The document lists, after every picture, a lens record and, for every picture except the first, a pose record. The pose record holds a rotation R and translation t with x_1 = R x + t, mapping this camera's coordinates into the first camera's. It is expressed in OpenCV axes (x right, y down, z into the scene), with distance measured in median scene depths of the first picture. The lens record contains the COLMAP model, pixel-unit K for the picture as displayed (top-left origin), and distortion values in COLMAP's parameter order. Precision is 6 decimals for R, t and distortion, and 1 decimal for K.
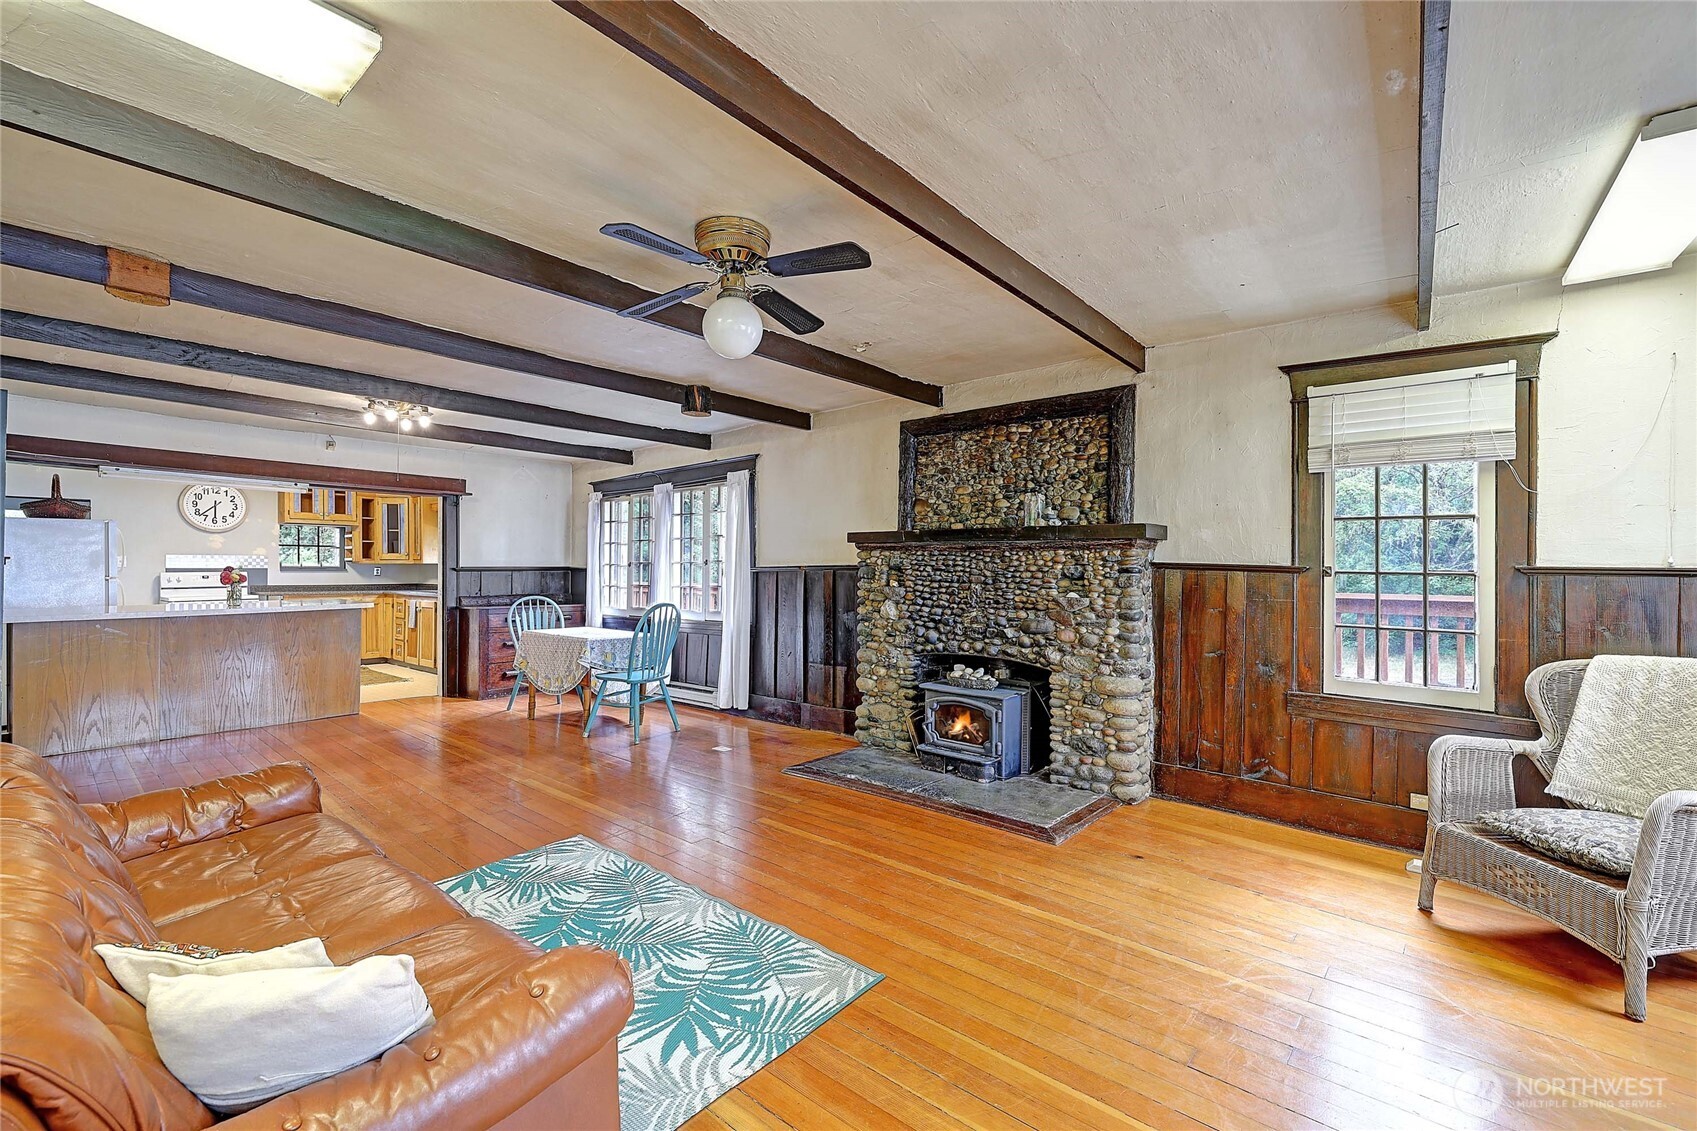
lens RADIAL K [[712.2, 0, 843.4], [0, 712.2, 564.7], [0, 0, 1]] dist [0.003076, -0.000115]
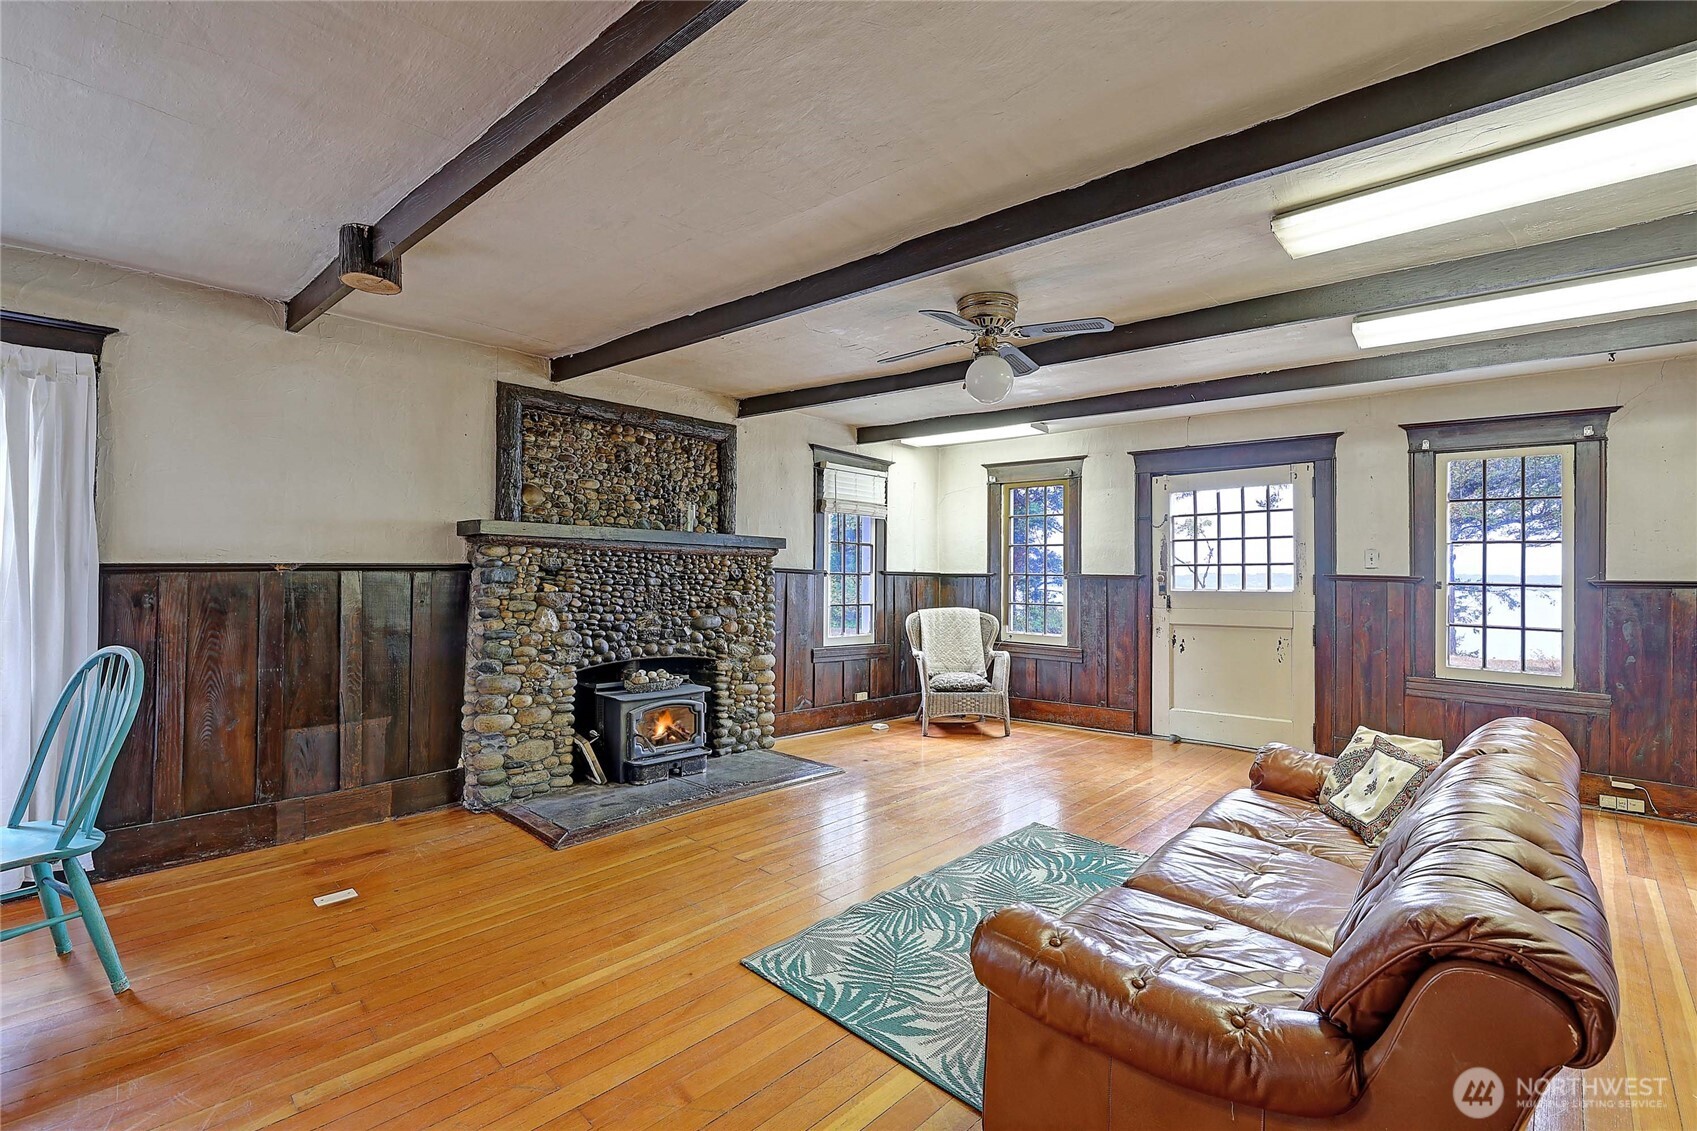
lens RADIAL K [[743.3, 0, 853.0], [0, 743.3, 570.2], [0, 0, 1]] dist [0.003204, 0.000460]
pose [[0.051153, 0.003469, 0.998685, -0.599705], [-0.012213, 0.999921, -0.002848, 0.003078], [-0.998616, -0.012051, 0.051191, 0.479750]]
